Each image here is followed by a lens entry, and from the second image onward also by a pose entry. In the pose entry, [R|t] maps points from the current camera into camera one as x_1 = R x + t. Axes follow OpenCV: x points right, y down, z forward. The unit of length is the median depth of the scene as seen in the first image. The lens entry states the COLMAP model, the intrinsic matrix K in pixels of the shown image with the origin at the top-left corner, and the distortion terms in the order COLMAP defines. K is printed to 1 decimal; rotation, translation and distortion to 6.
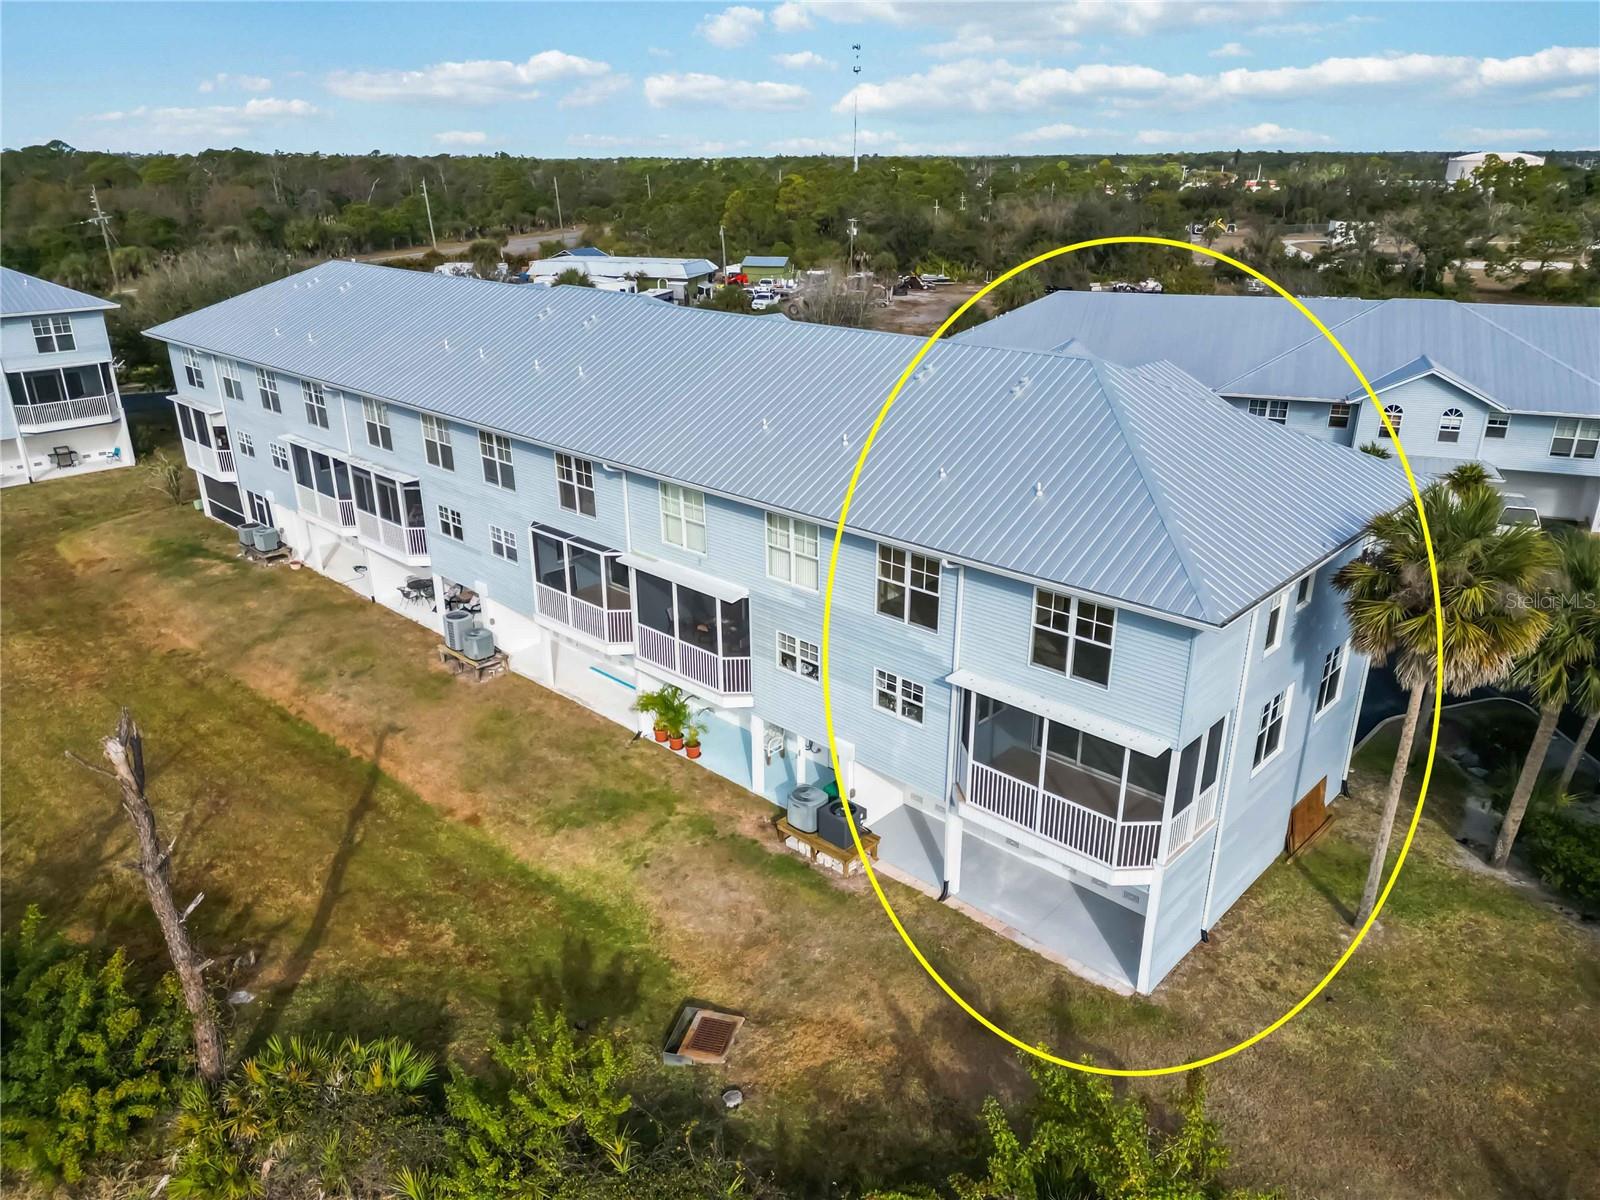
lens RADIAL K [[1121.0, 0, 800.0], [0, 1121.0, 600.0], [0, 0, 1]] dist [0.059818, -0.049728]
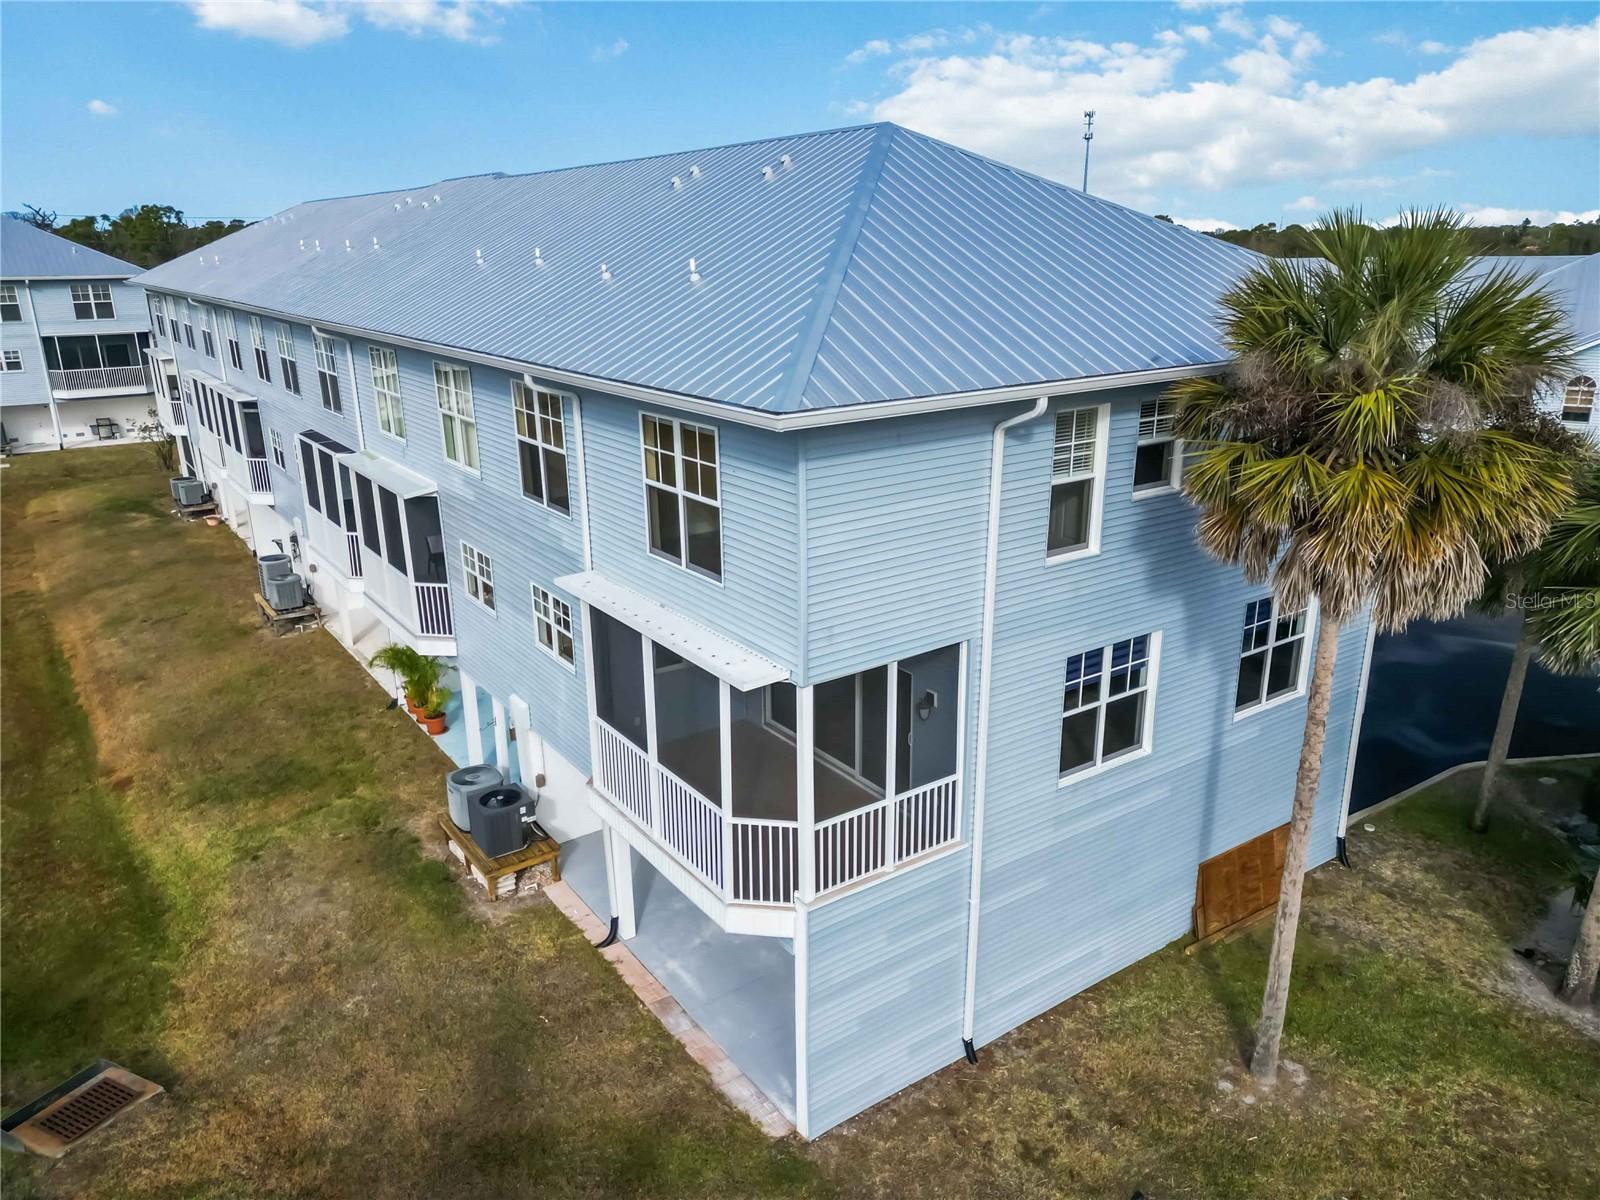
lens RADIAL K [[1121.0, 0, 800.0], [0, 1121.0, 600.0], [0, 0, 1]] dist [0.059818, -0.049728]
pose [[0.978821, 0.054032, -0.197457, 0.335919], [-0.067149, 0.995916, -0.060346, 0.094838], [0.193390, 0.072327, 0.978452, 0.354335]]
